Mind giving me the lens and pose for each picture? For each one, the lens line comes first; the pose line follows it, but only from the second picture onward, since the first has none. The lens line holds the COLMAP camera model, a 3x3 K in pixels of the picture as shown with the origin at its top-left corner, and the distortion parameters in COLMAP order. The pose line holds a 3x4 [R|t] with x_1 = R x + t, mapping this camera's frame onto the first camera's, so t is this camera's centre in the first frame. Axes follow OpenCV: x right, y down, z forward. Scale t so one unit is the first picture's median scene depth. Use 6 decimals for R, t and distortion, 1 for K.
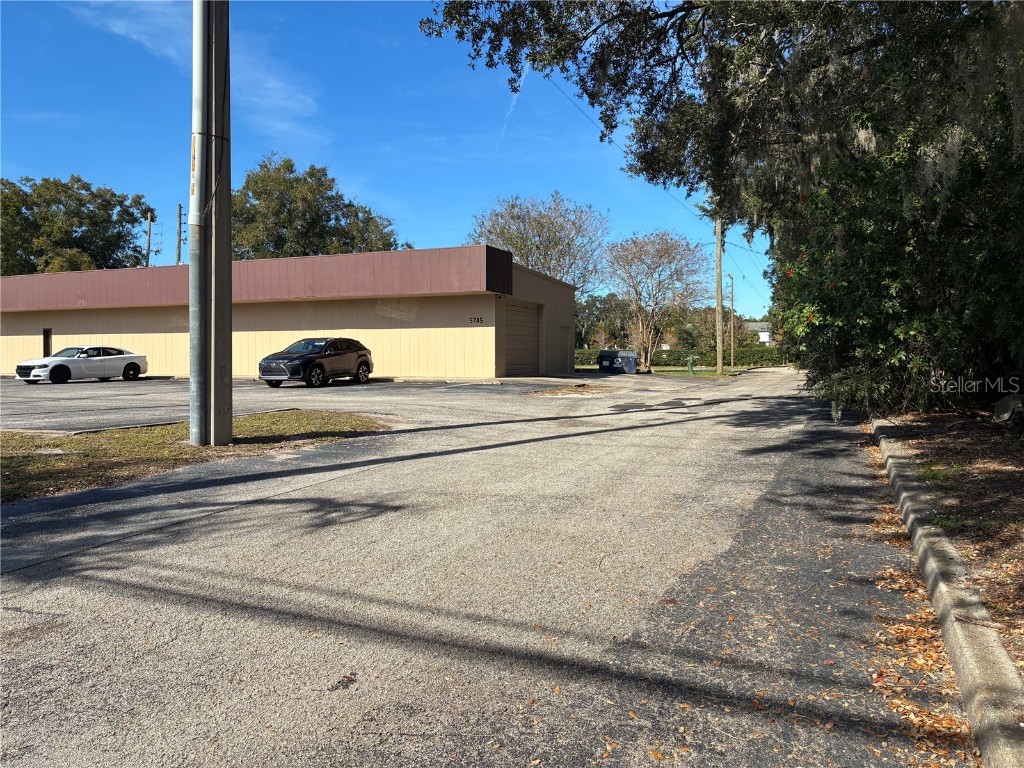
lens RADIAL K [[771.7, 0, 503.6], [0, 771.7, 380.3], [0, 0, 1]] dist [0.015357, -0.000486]
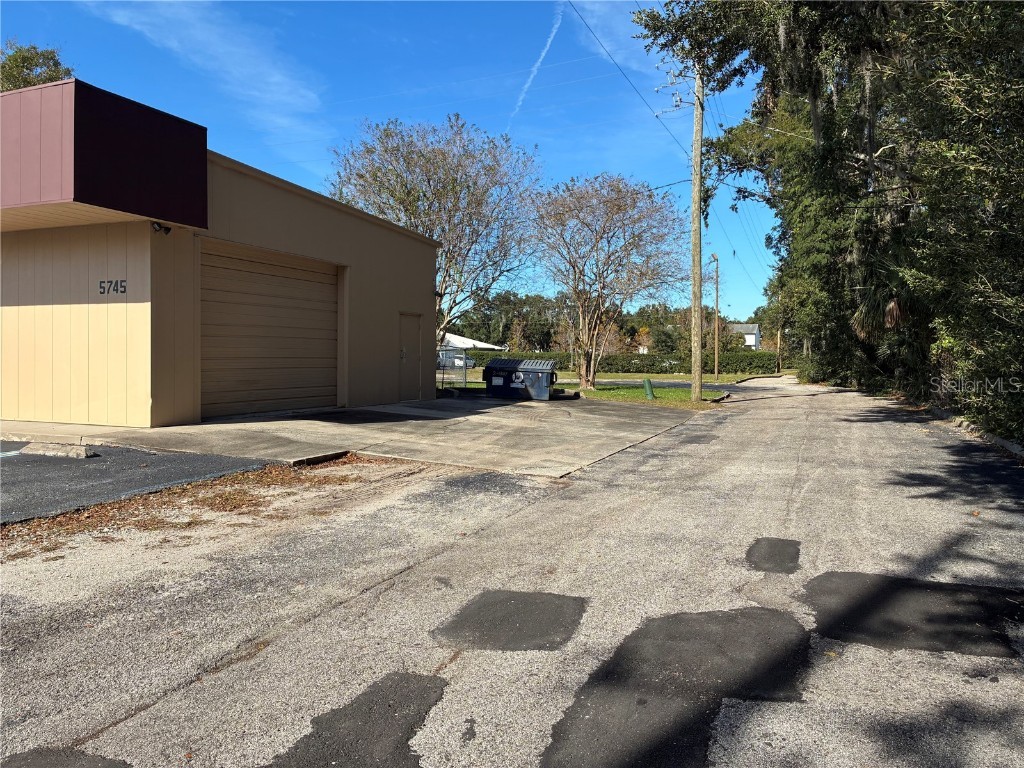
lens RADIAL K [[771.7, 0, 519.0], [0, 771.7, 382.2], [0, 0, 1]] dist [0.015357, -0.000486]
pose [[0.999185, 0.009528, 0.039235, 0.061274], [-0.009584, 0.999953, 0.001239, -0.010723], [-0.039221, -0.001614, 0.999229, 0.210477]]
